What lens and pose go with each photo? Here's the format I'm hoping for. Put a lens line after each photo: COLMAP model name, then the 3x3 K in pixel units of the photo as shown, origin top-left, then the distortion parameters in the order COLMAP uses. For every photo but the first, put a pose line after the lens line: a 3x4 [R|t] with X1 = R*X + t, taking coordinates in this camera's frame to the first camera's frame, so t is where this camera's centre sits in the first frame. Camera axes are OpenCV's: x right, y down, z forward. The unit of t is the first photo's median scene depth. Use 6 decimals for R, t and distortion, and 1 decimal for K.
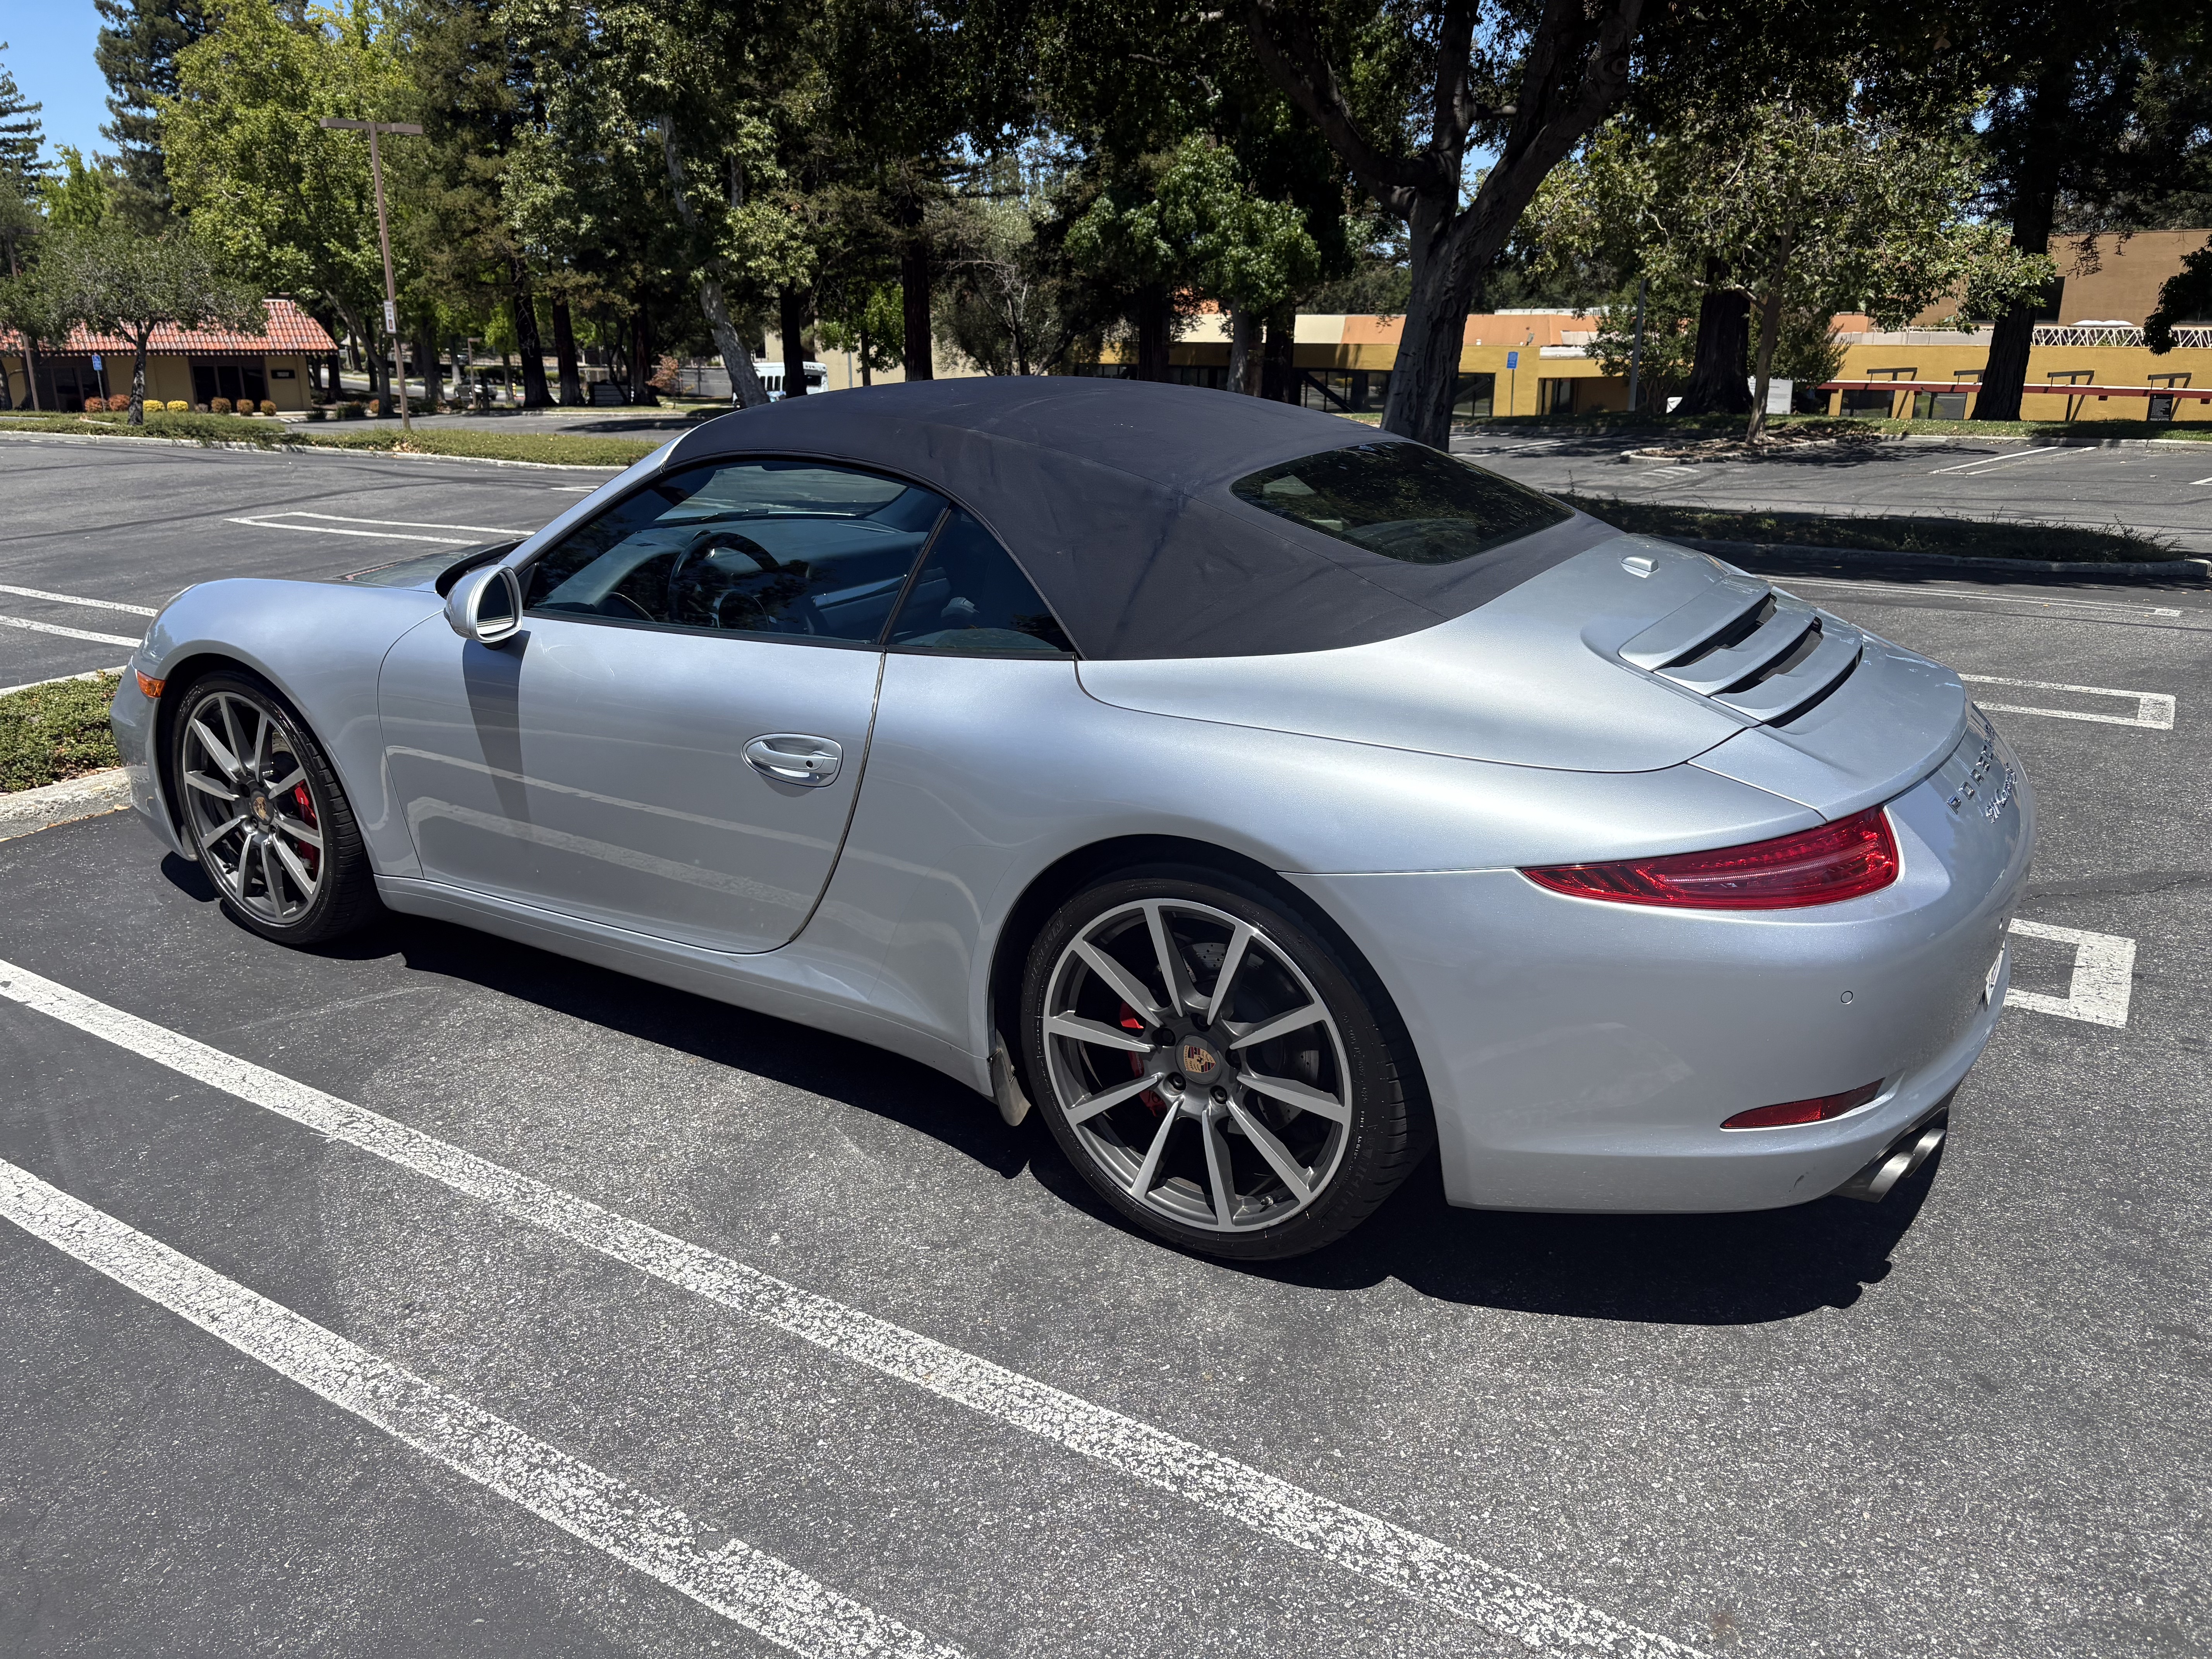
lens RADIAL K [[1677.5, 0, 1080.7], [0, 1677.5, 829.2], [0, 0, 1]] dist [0.019638, -0.007756]
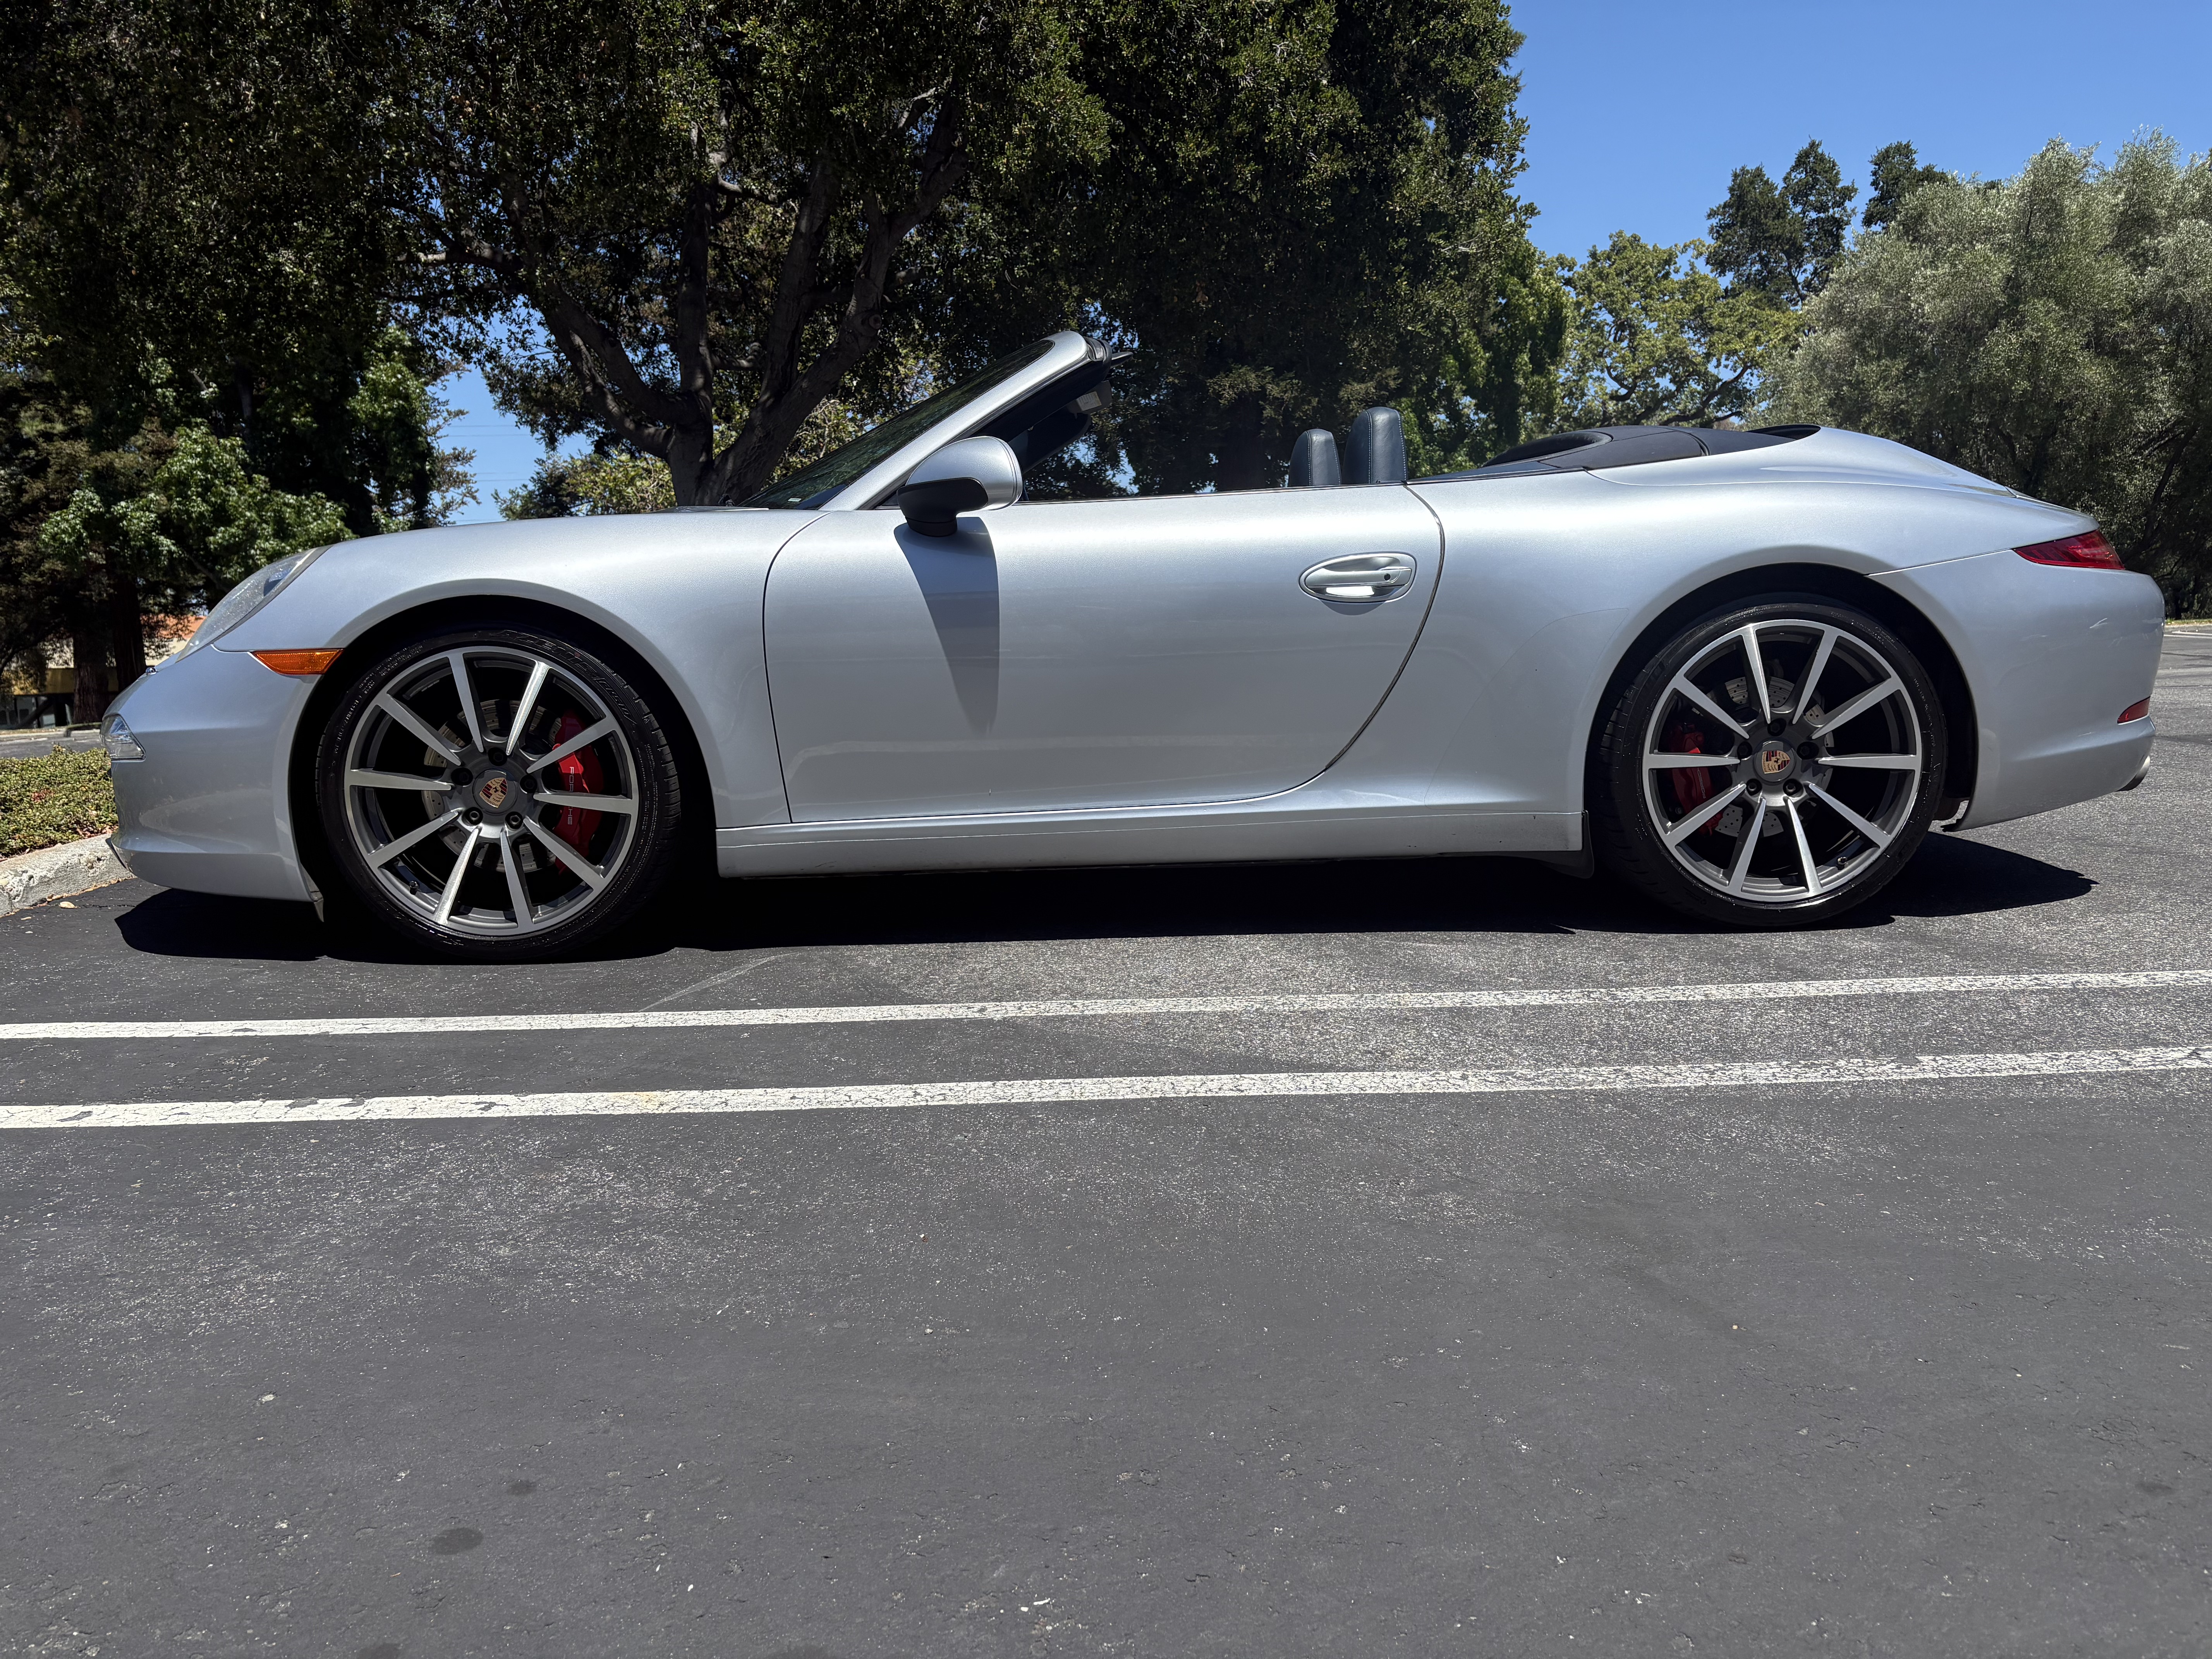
lens RADIAL K [[1675.8, 0, 1092.6], [0, 1675.8, 834.8], [0, 0, 1]] dist [0.050120, -0.057555]
pose [[0.818285, -0.094384, 0.567010, -0.726096], [0.196825, 0.972804, -0.122119, 0.167587], [-0.540064, 0.211530, 0.814608, 0.180420]]
